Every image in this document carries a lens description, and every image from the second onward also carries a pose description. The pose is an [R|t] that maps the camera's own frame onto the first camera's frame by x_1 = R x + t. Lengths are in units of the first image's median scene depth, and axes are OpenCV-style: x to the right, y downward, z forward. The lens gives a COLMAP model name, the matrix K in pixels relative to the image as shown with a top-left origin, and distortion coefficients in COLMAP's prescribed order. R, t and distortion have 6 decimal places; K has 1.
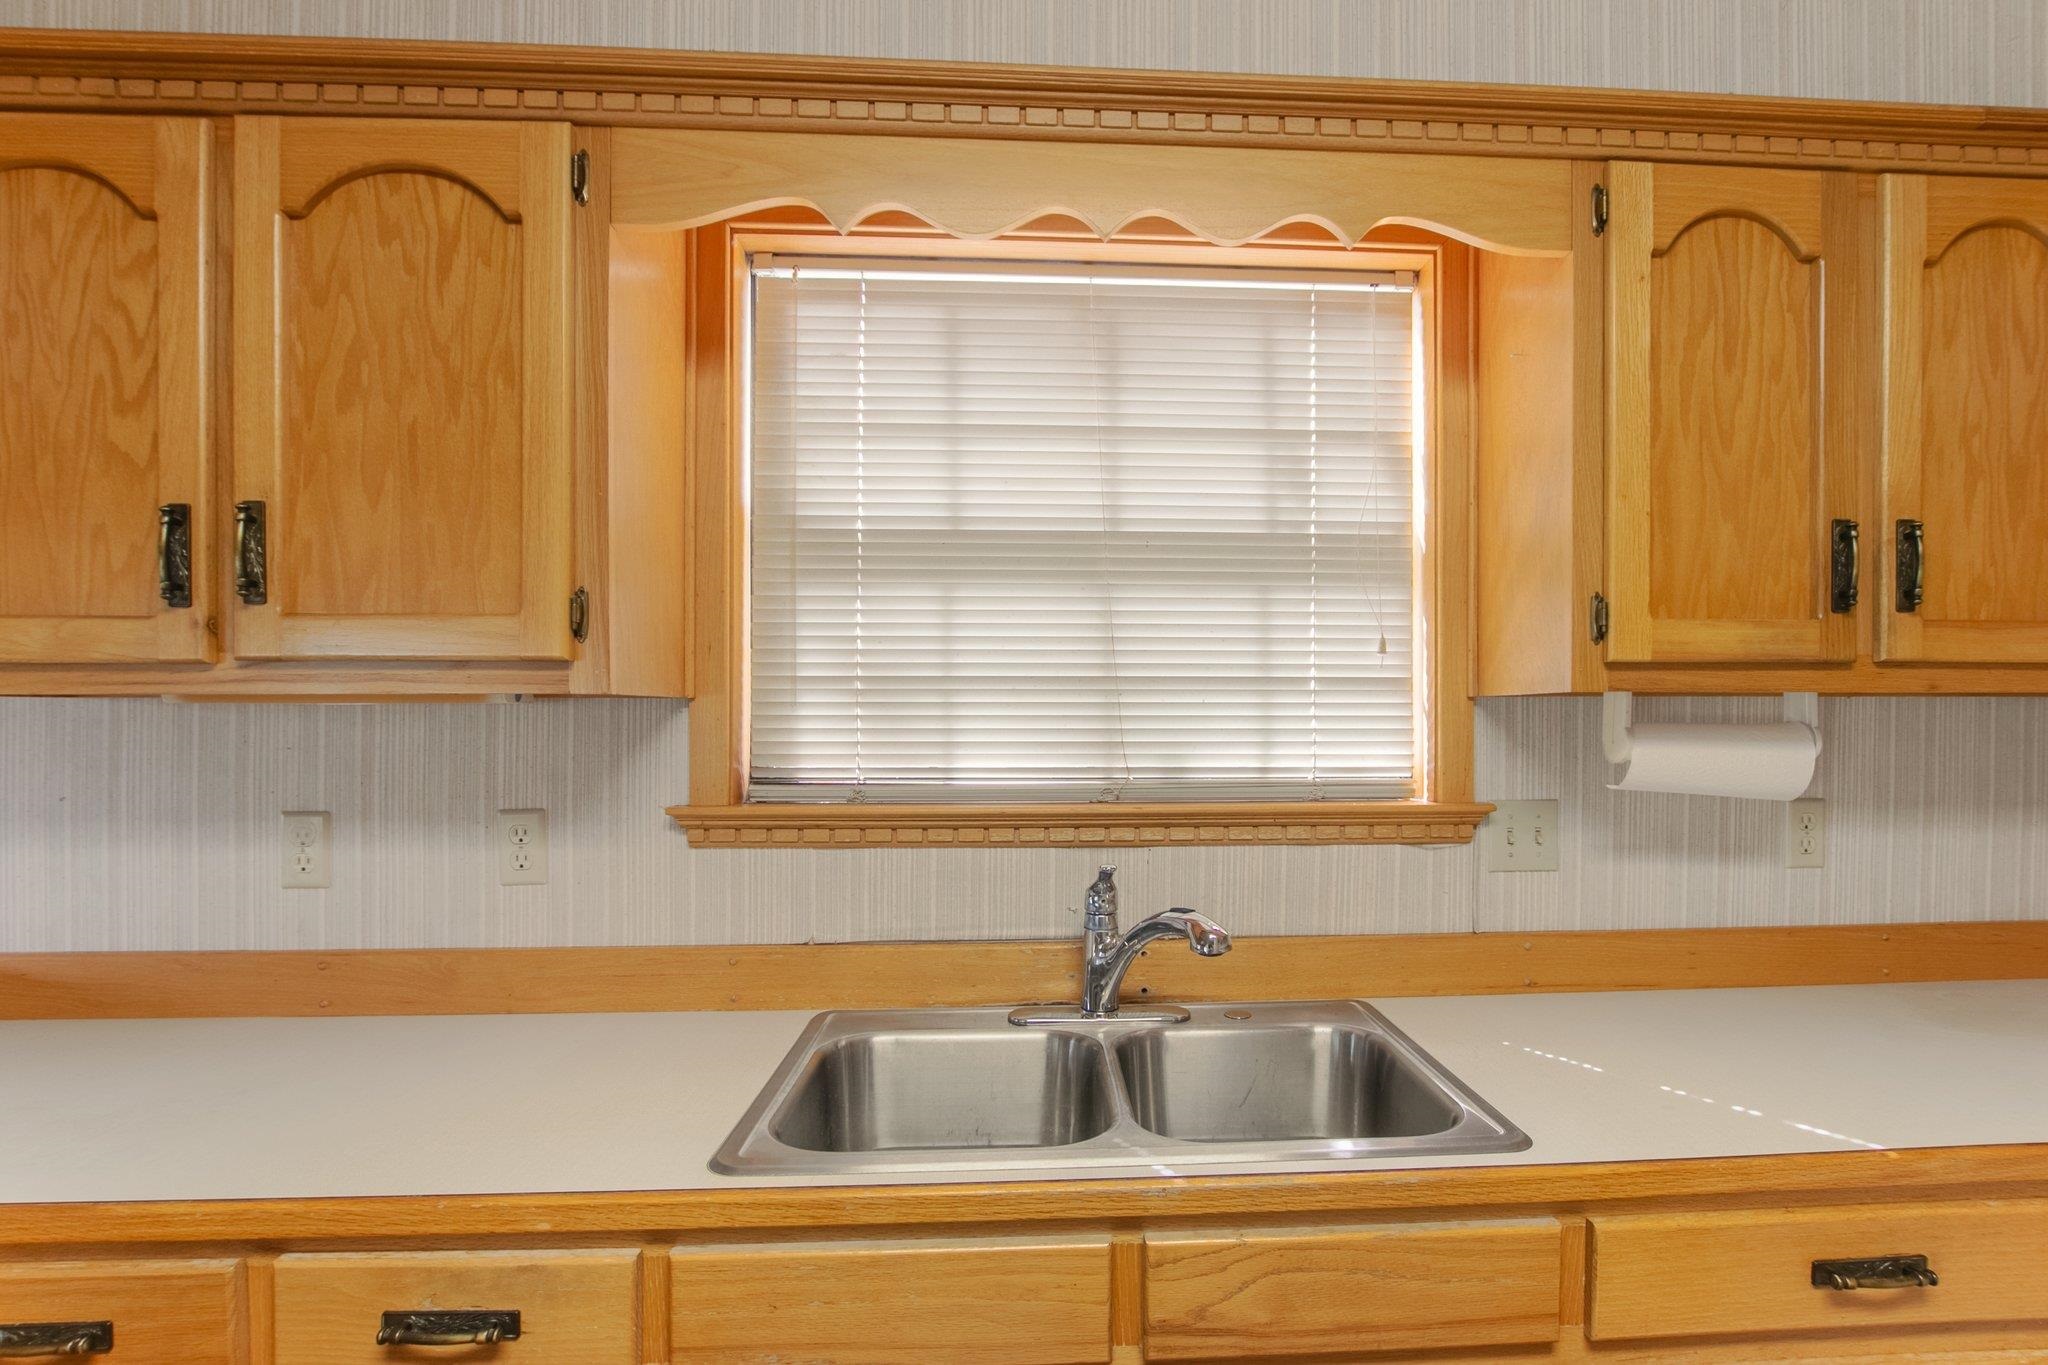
lens RADIAL K [[1019.5, 0, 1034.2], [0, 1019.5, 722.1], [0, 0, 1]] dist [-0.011369, 0.000060]
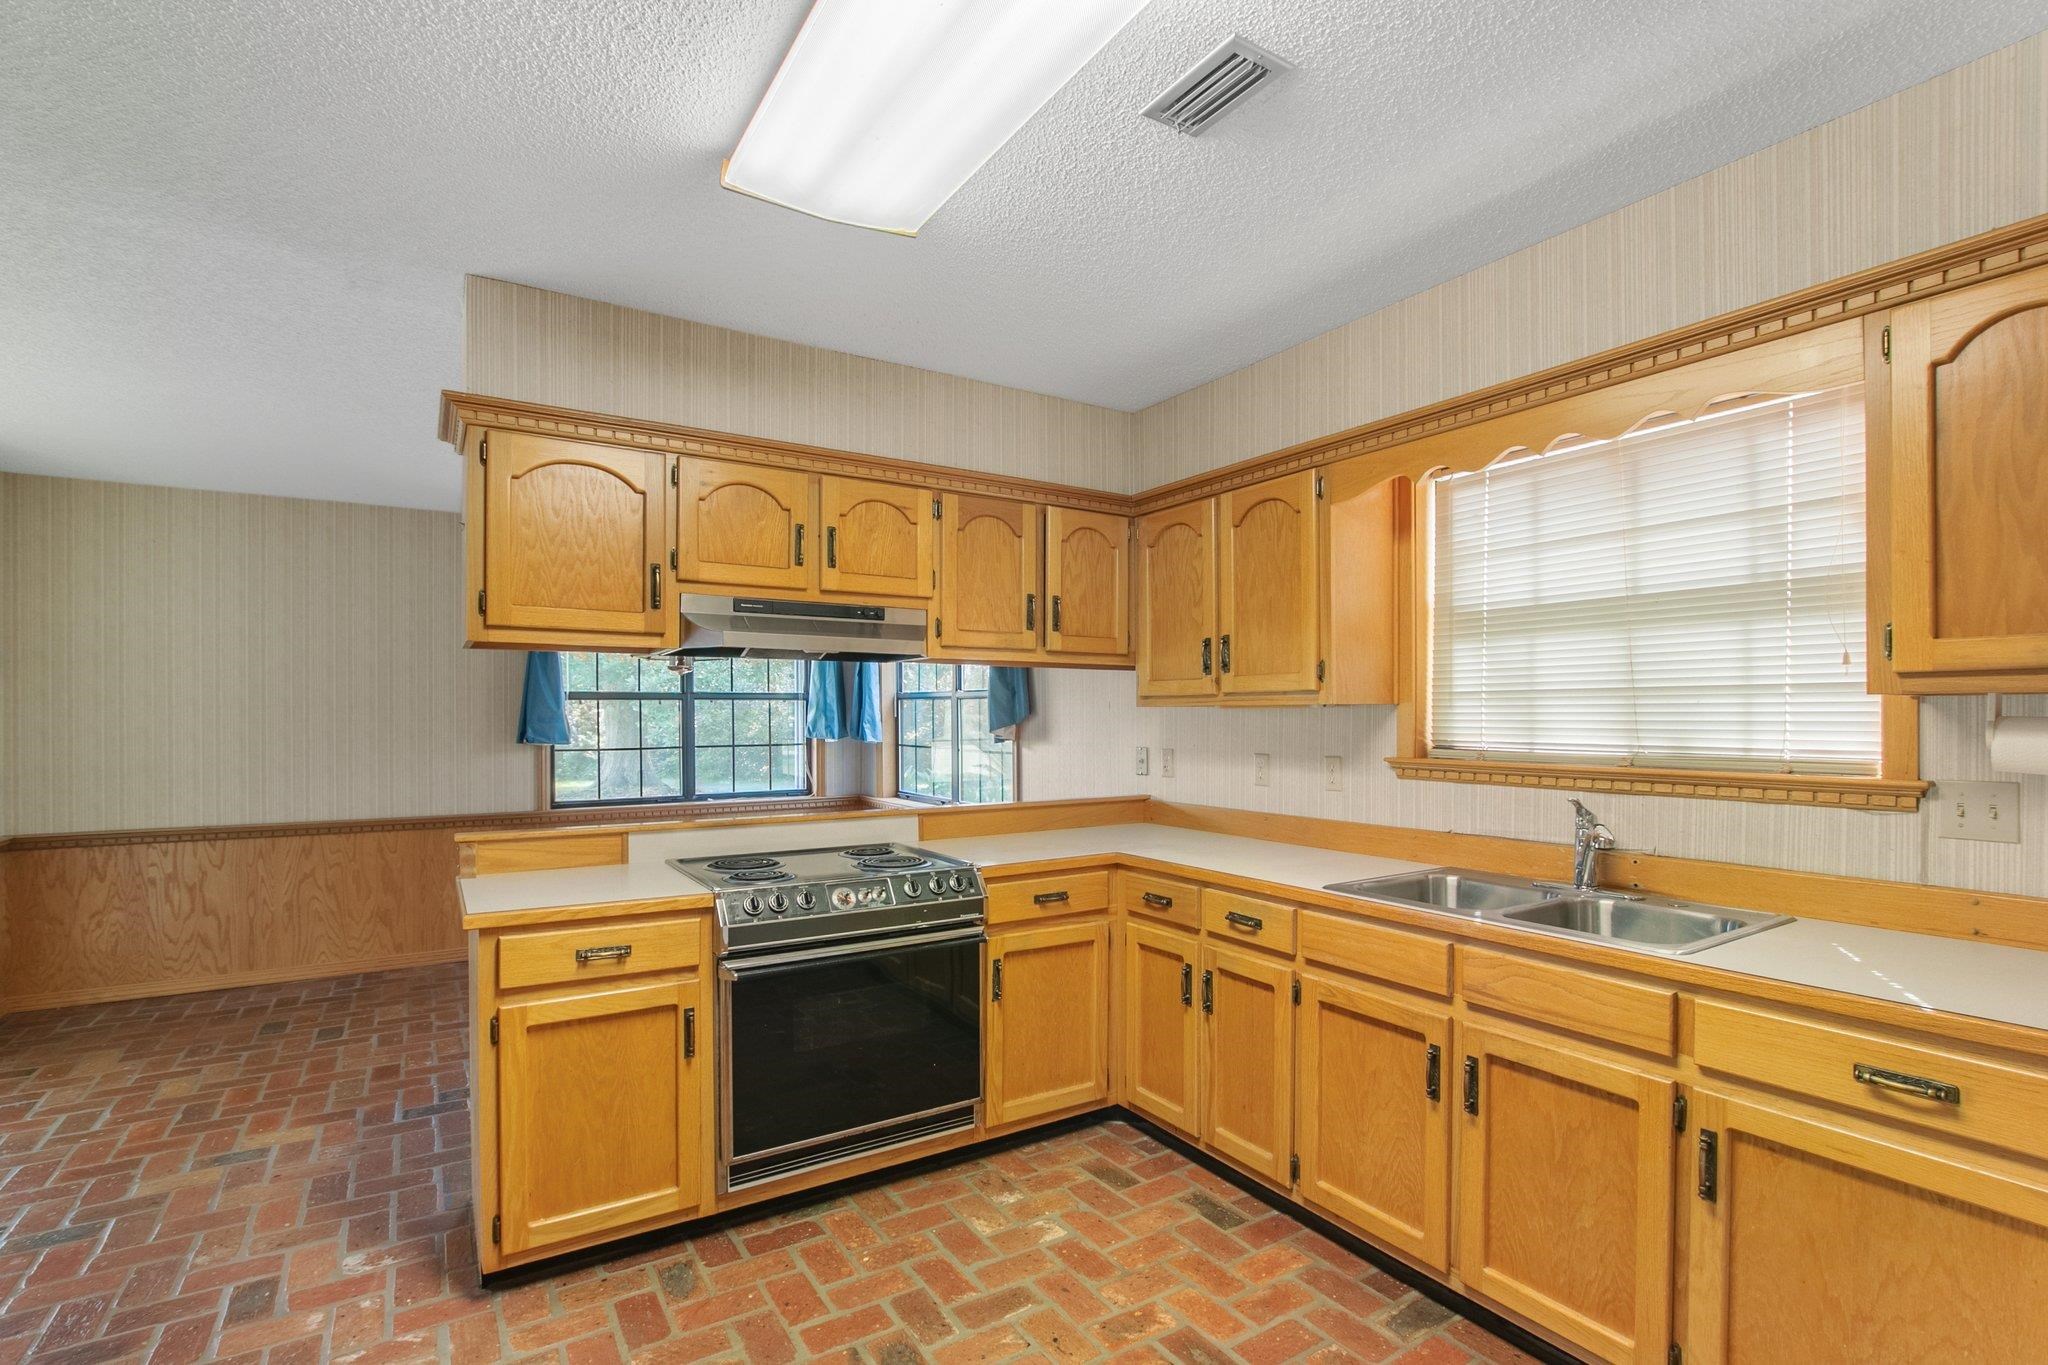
lens RADIAL K [[942.1, 0, 1021.7], [0, 942.1, 712.1], [0, 0, 1]] dist [-0.003761, -0.000396]
pose [[0.472287, -0.003356, -0.881438, 0.933622], [-0.000998, 0.999990, -0.004342, 0.000982], [0.881444, 0.002930, 0.472279, -0.529628]]
